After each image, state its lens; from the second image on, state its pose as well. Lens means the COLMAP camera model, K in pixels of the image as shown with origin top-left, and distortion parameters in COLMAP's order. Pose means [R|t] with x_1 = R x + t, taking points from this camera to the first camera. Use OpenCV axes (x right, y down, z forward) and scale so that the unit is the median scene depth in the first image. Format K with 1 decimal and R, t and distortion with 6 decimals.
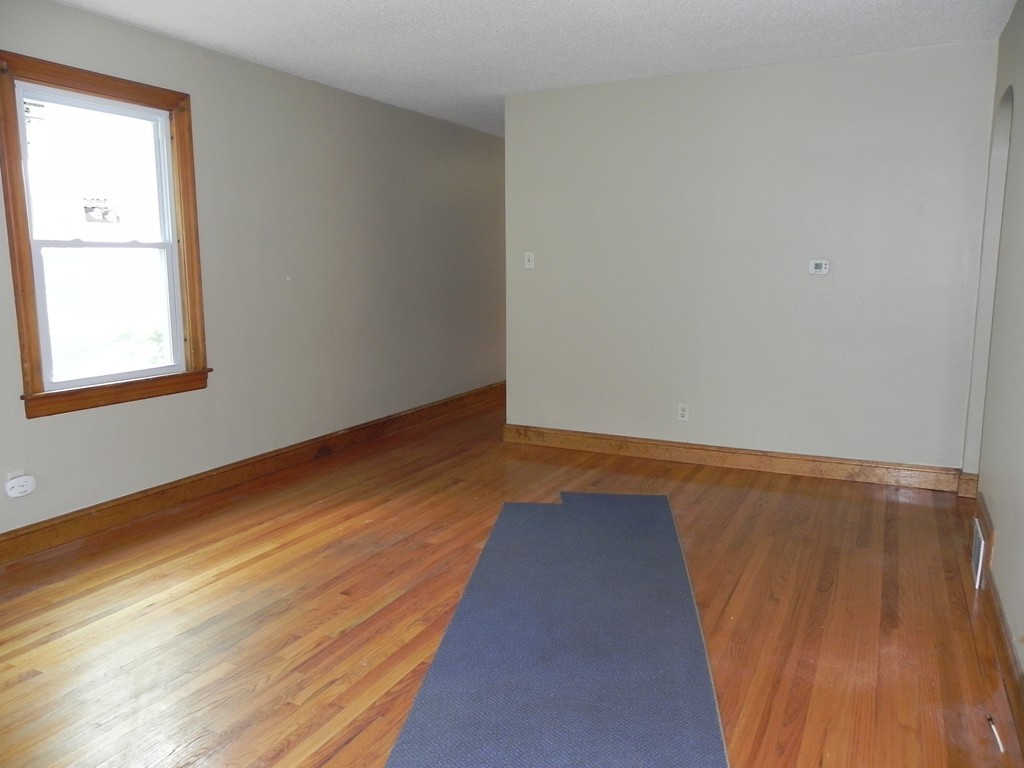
lens RADIAL K [[766.7, 0, 512.0], [0, 766.7, 384.0], [0, 0, 1]] dist [0.007217, -0.041920]
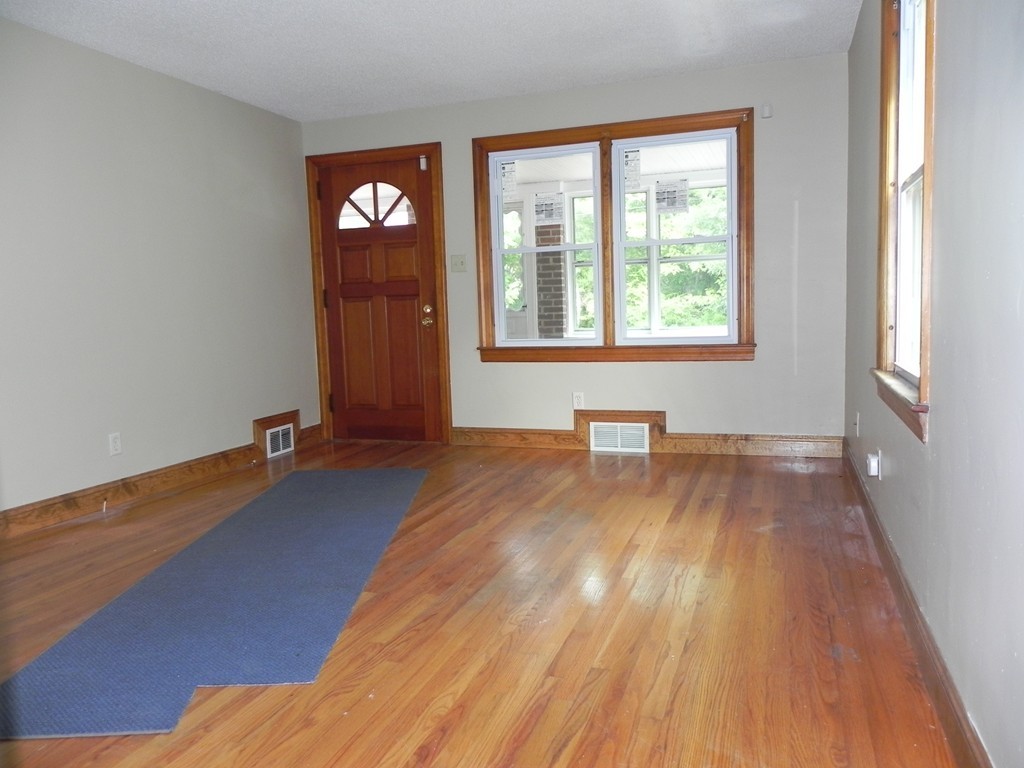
lens RADIAL K [[766.7, 0, 512.0], [0, 766.7, 384.0], [0, 0, 1]] dist [0.007217, -0.041920]
pose [[-0.991468, 0.044977, -0.122347, -0.085997], [0.012647, 0.967350, 0.253130, -0.161282], [0.129737, 0.249423, -0.959665, 1.457030]]
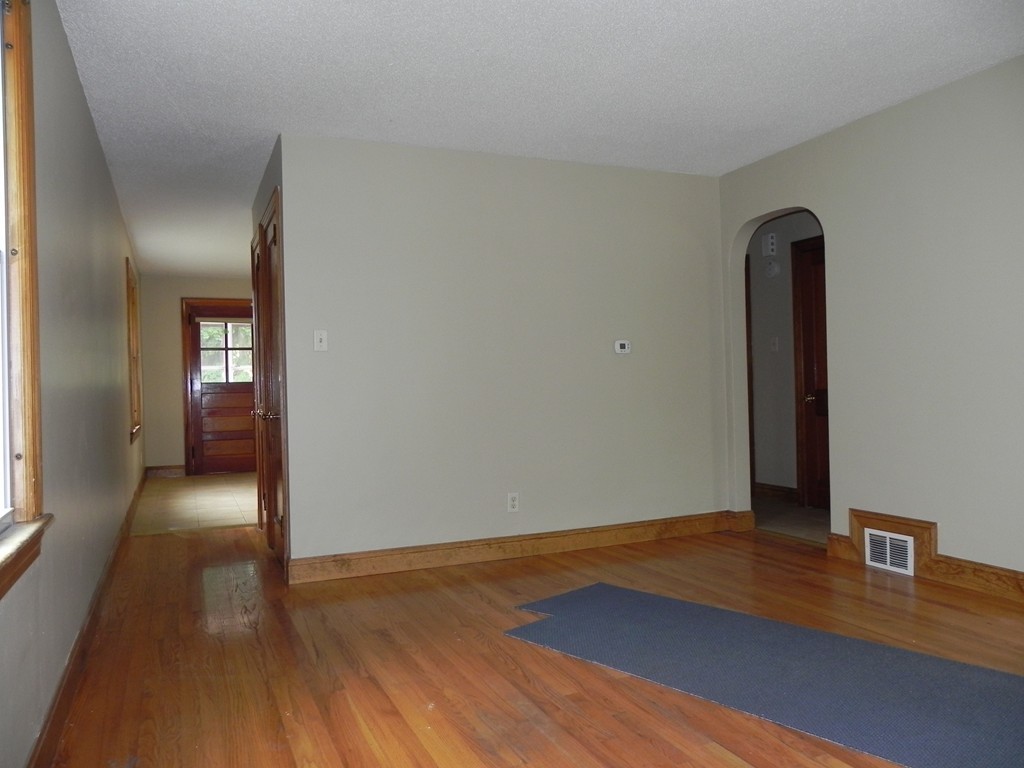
lens RADIAL K [[766.7, 0, 512.0], [0, 766.7, 384.0], [0, 0, 1]] dist [0.007217, -0.041920]
pose [[0.643763, -0.010431, 0.765154, -0.586437], [0.144989, 0.983458, -0.108580, -0.004457], [-0.751364, 0.180838, 0.634625, 0.466010]]
